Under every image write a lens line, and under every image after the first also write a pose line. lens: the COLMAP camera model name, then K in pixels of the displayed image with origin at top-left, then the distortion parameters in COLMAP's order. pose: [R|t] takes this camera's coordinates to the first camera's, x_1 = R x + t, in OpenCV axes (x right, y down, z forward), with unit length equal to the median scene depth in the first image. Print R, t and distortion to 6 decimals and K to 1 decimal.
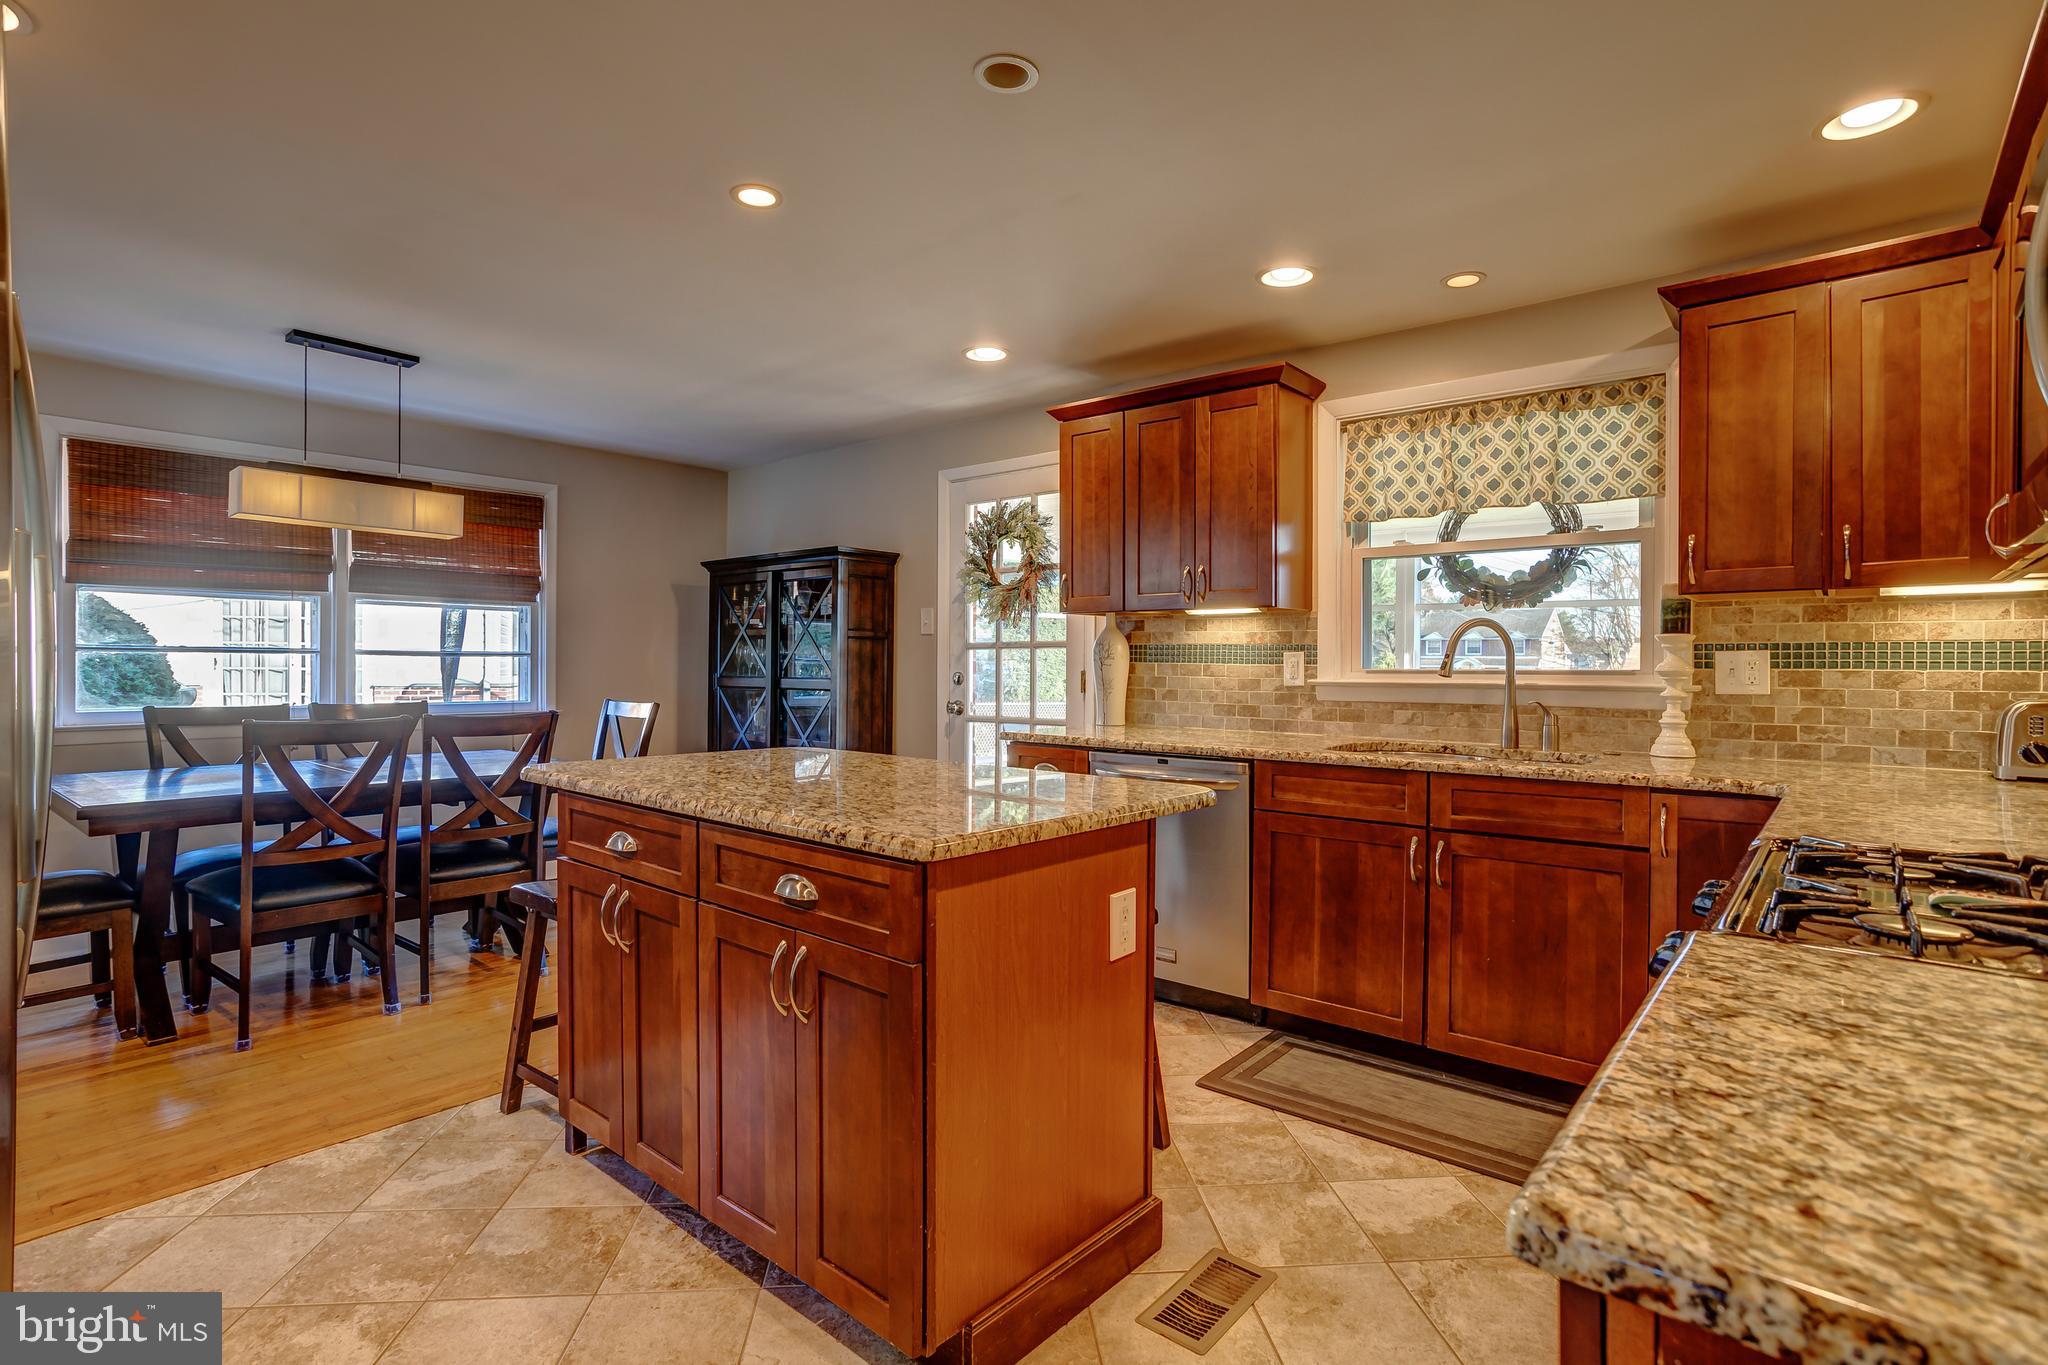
lens RADIAL K [[984.3, 0, 1021.6], [0, 984.3, 665.8], [0, 0, 1]] dist [-0.045752, 0.026237]
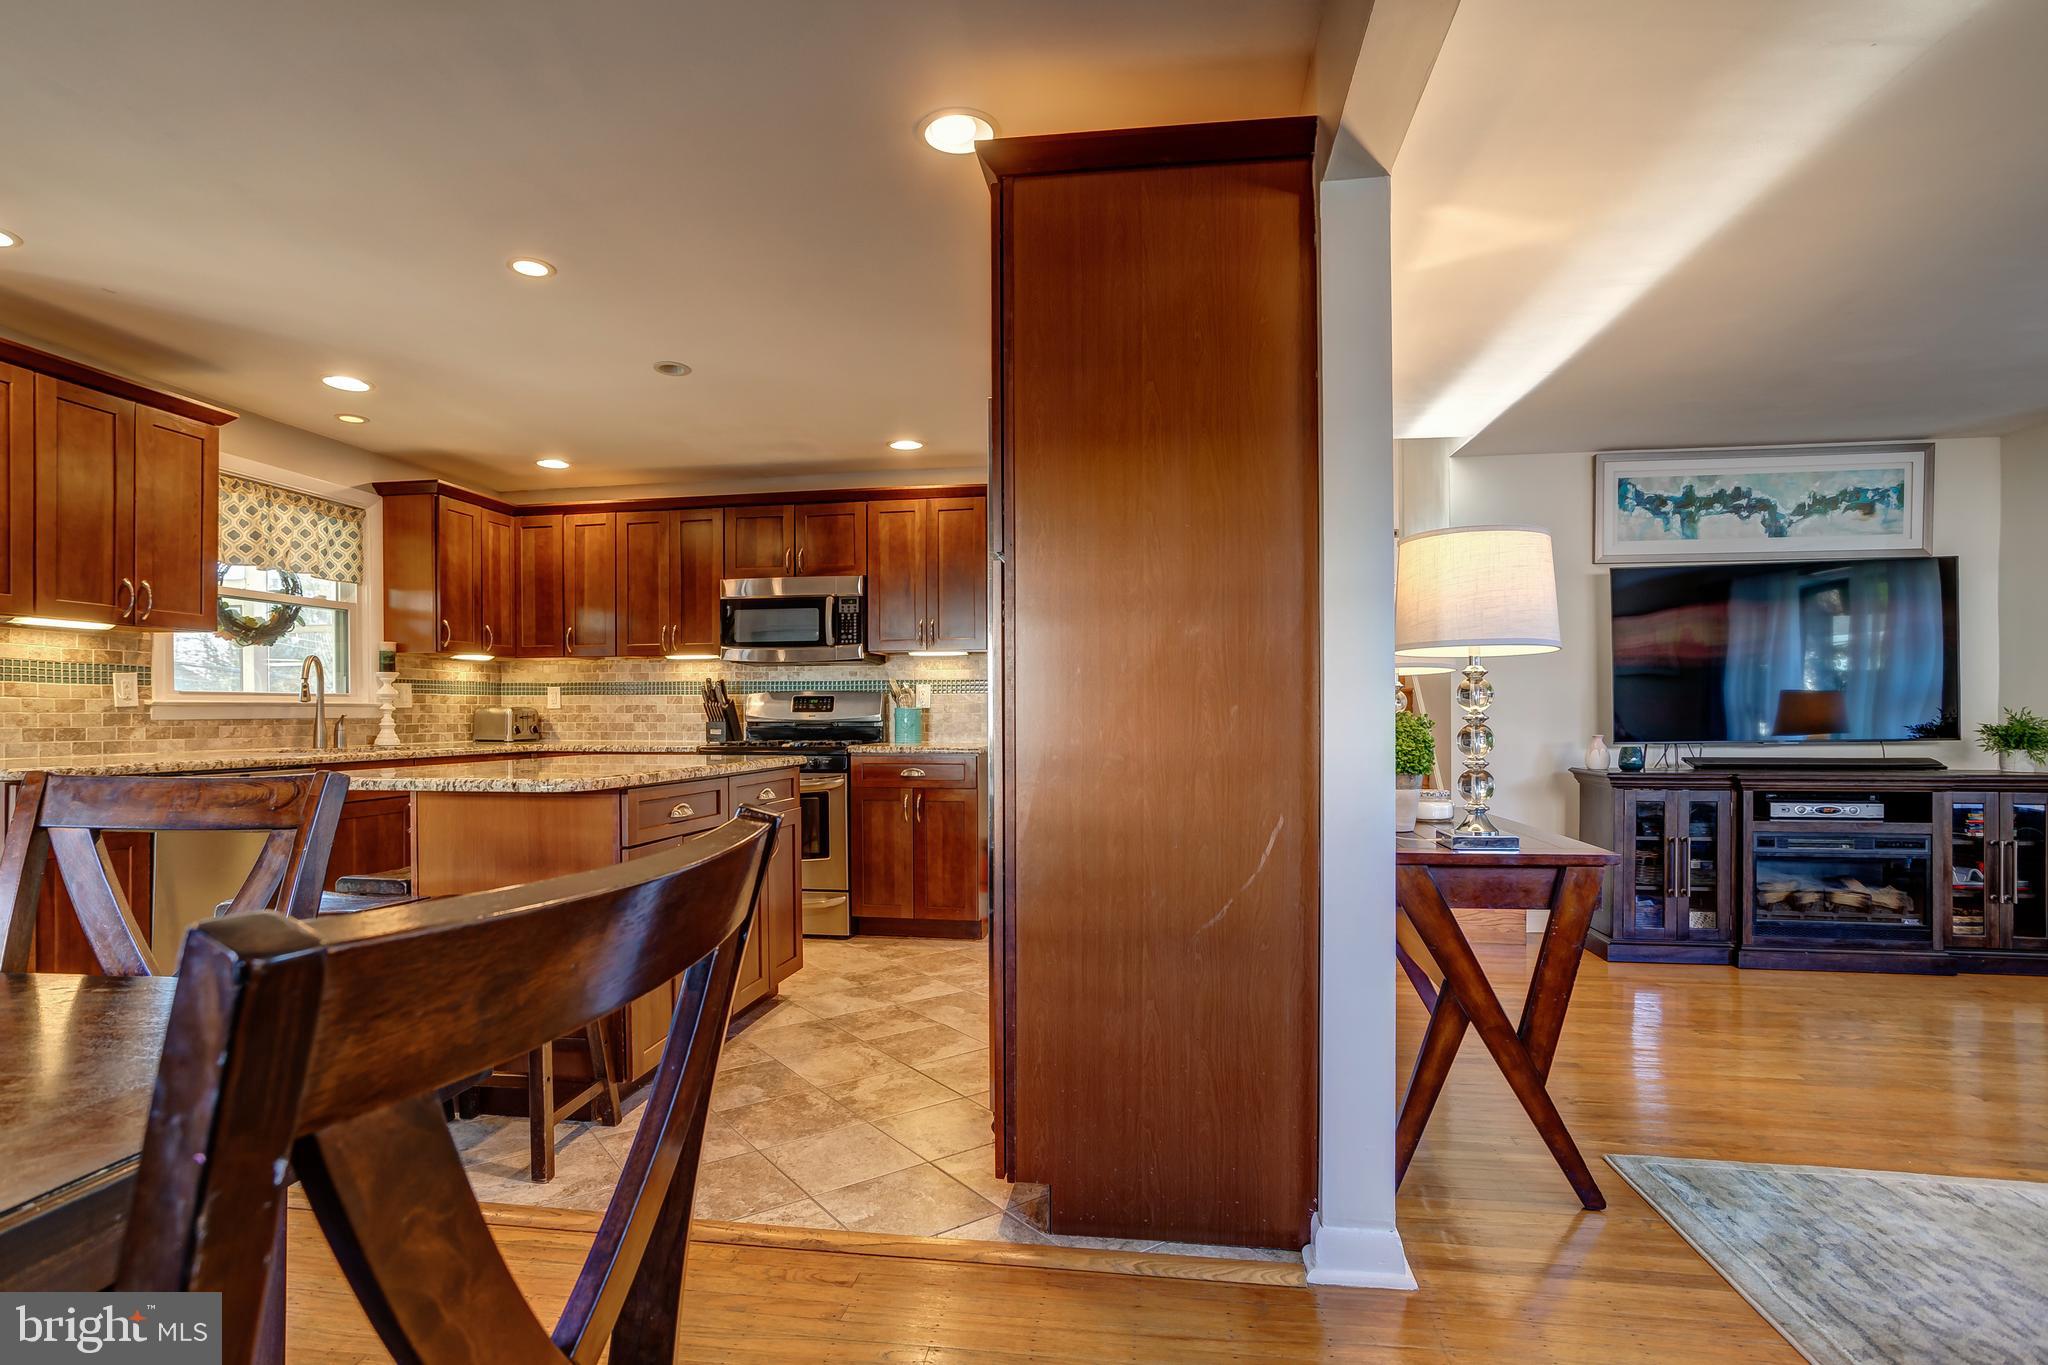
lens RADIAL K [[984.3, 0, 990.4], [0, 984.3, 721.8], [0, 0, 1]] dist [-0.045752, 0.026237]
pose [[-0.512215, -0.014805, 0.858730, -1.146026], [-0.001539, 0.999866, 0.016320, 0.021310], [-0.858856, 0.007038, -0.512169, 0.849428]]
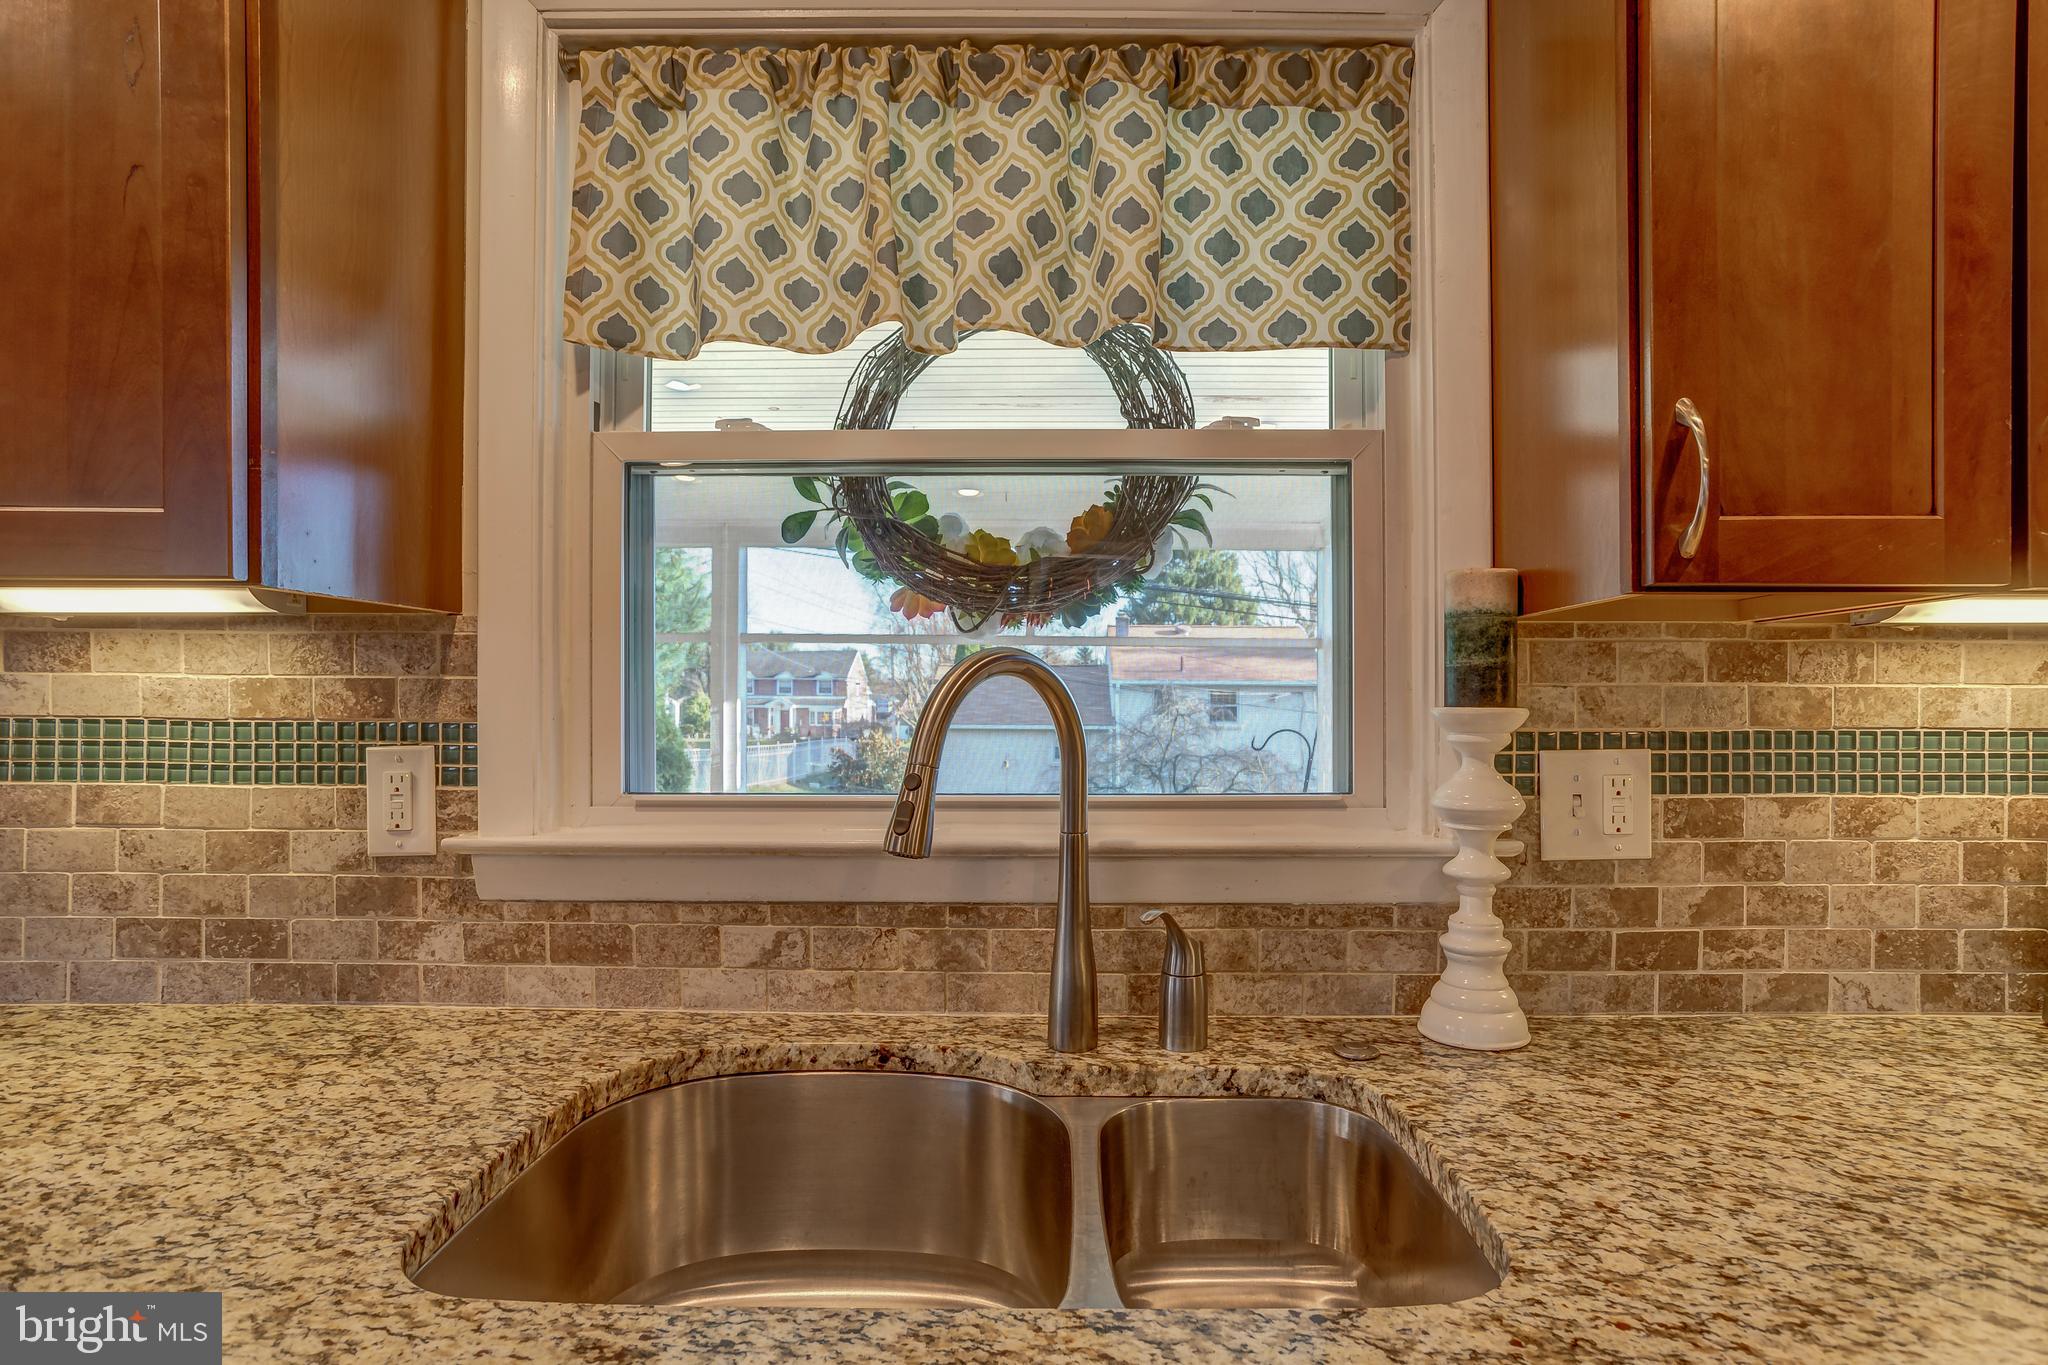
lens RADIAL K [[984.3, 0, 1023.5], [0, 984.3, 703.4], [0, 0, 1]] dist [-0.045752, 0.026237]
pose [[0.770354, -0.005477, 0.637593, 0.265544], [0.002331, 0.999981, 0.005774, -0.032422], [-0.637612, -0.002962, 0.770352, 0.725464]]
